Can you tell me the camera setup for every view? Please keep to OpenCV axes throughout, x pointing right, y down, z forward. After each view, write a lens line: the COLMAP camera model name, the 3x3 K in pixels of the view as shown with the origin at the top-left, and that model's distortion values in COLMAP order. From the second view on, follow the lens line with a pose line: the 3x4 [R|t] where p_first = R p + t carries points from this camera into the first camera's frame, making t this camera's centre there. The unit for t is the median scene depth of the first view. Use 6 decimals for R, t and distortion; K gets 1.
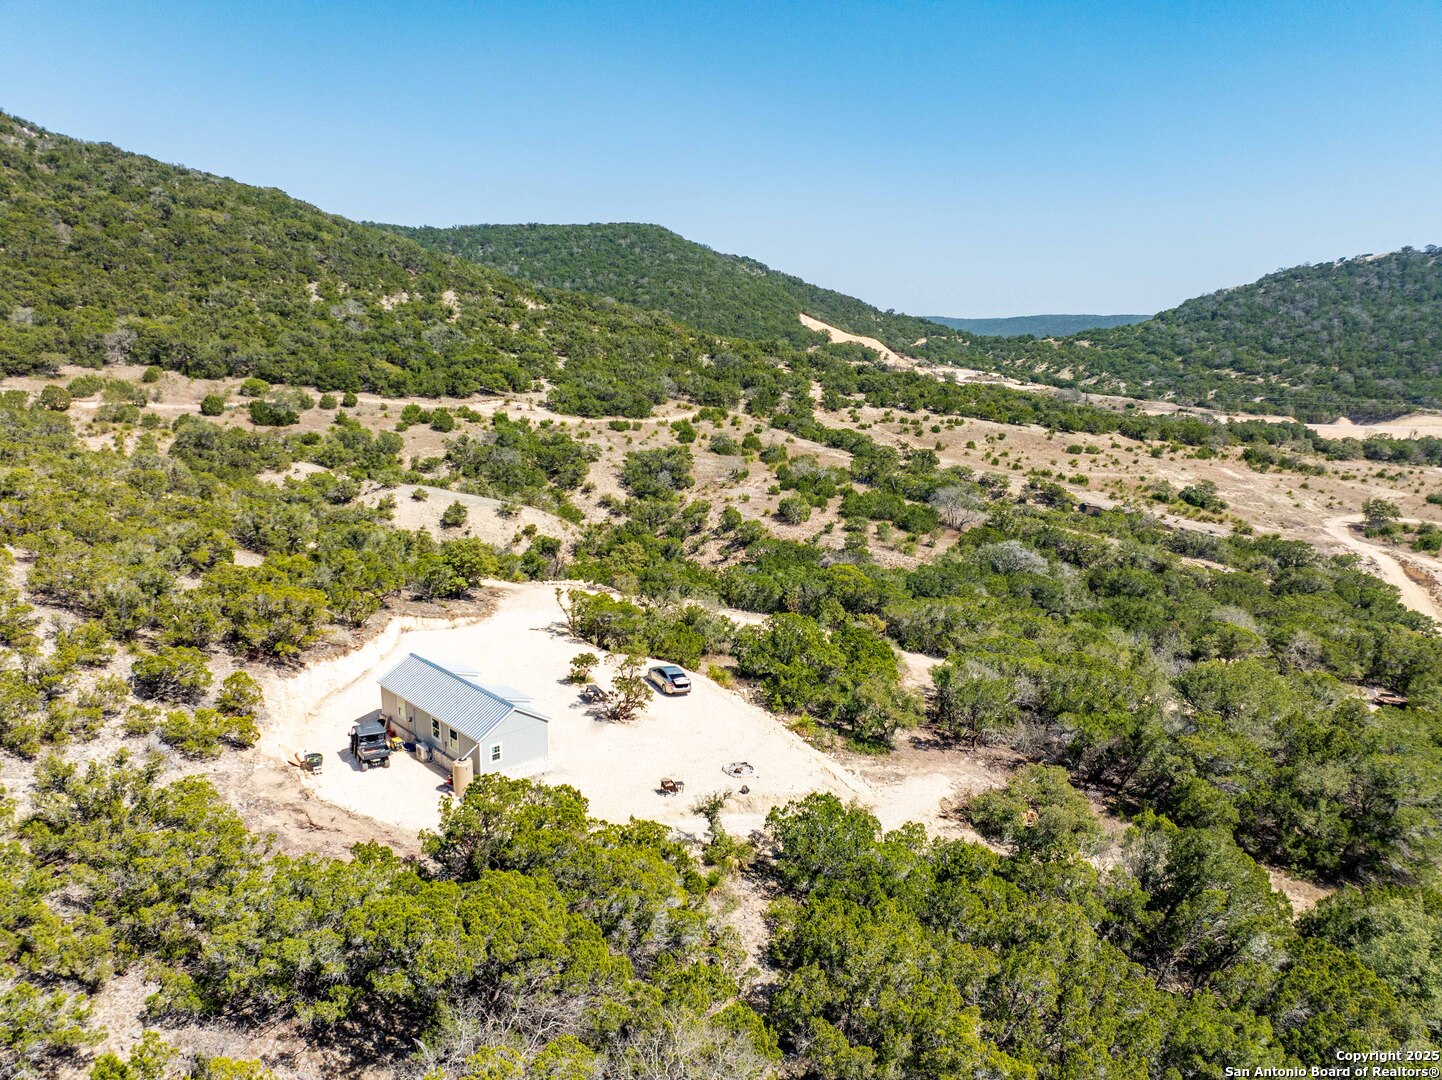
lens RADIAL K [[1017.1, 0, 721.0], [0, 1017.1, 540.0], [0, 0, 1]] dist [-0.032721, -0.002470]
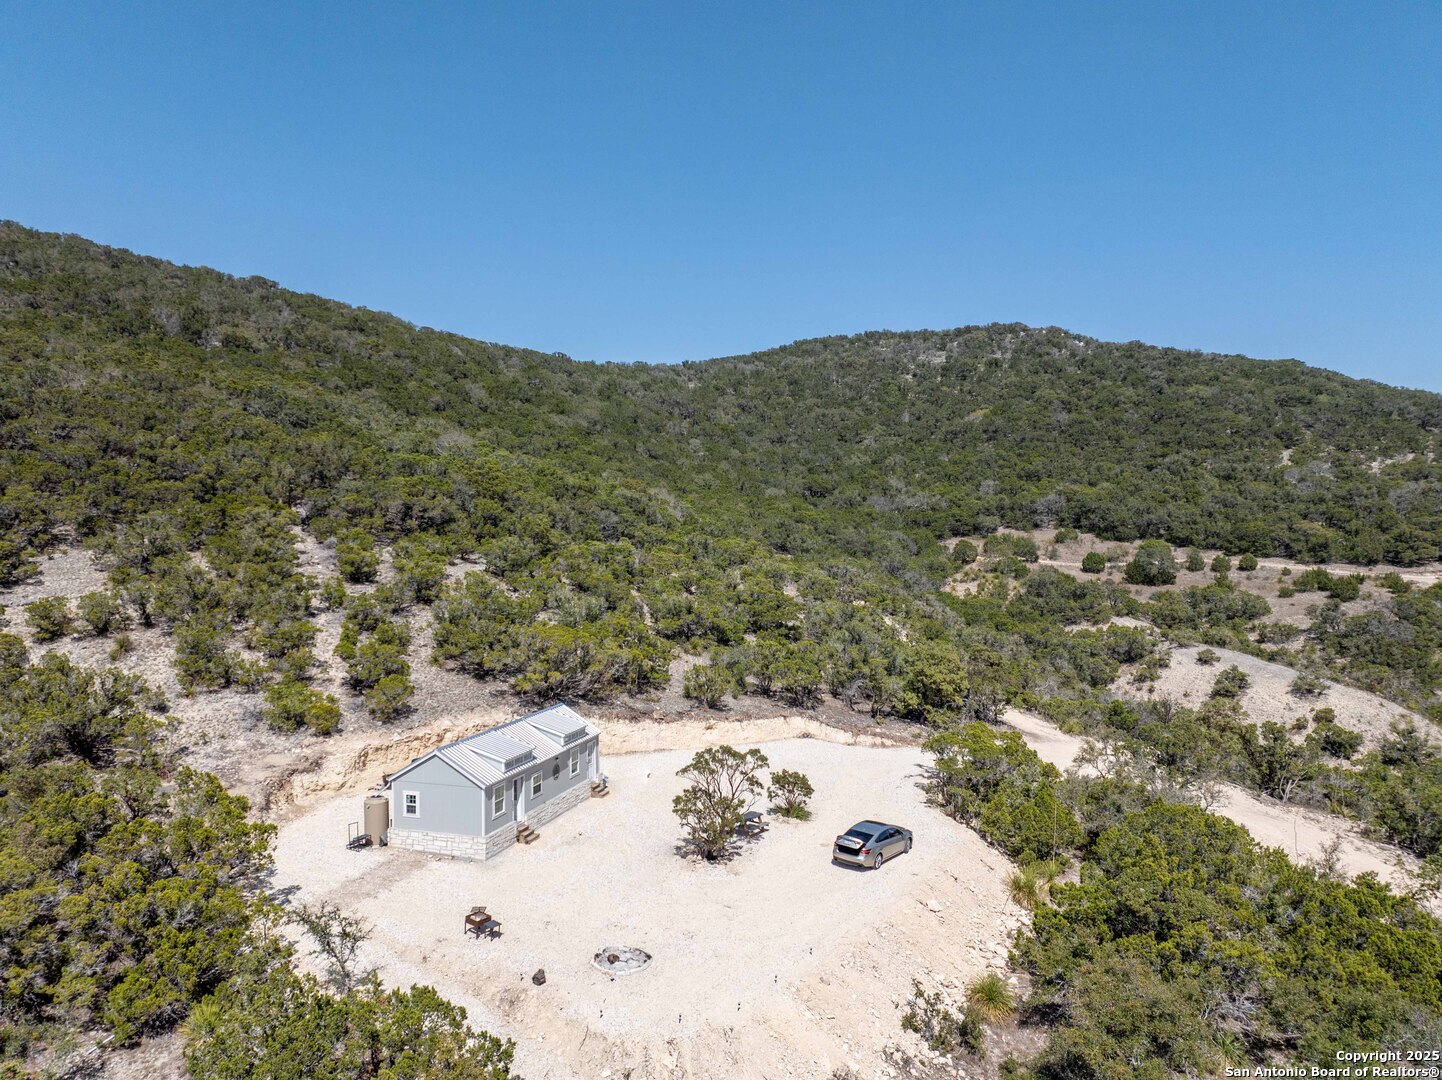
lens RADIAL K [[1017.1, 0, 721.0], [0, 1017.1, 540.0], [0, 0, 1]] dist [-0.032721, -0.002470]
pose [[0.499507, -0.011154, -0.866238, 0.125193], [-0.173150, 0.978456, -0.112444, 0.012973], [0.848830, 0.206155, 0.486815, 0.173206]]
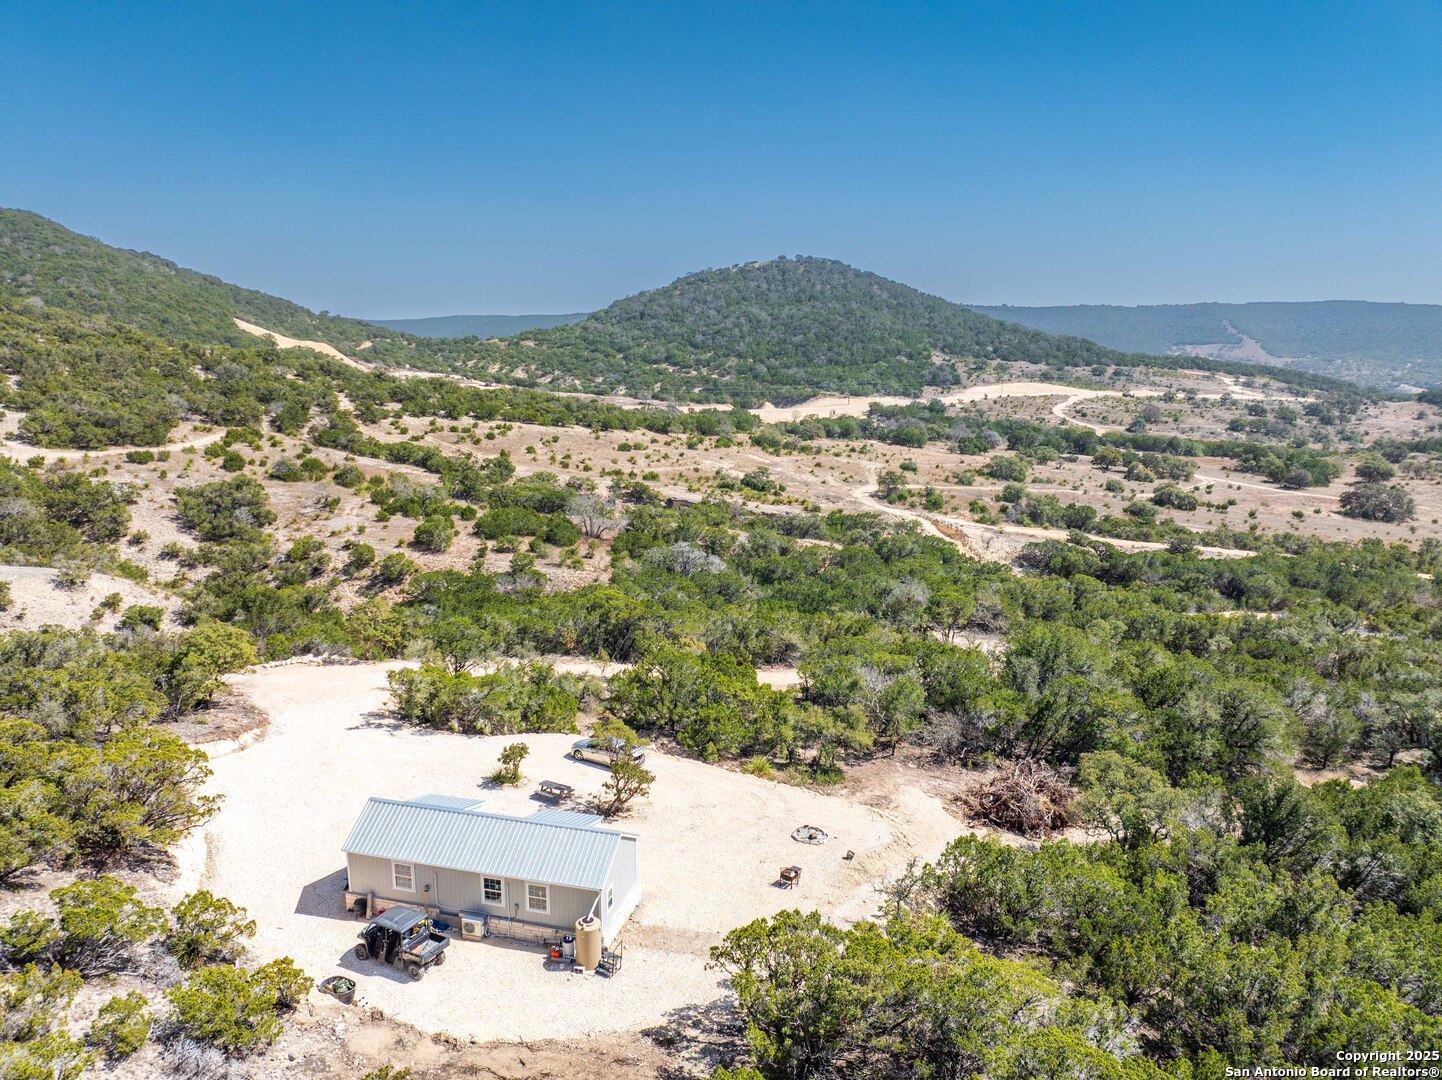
lens RADIAL K [[1017.1, 0, 721.0], [0, 1017.1, 540.0], [0, 0, 1]] dist [-0.032721, -0.002470]
pose [[0.845070, -0.114768, 0.522192, -0.116193], [0.115150, 0.992837, 0.031858, -0.016303], [-0.522108, 0.033208, 0.852233, 0.066172]]
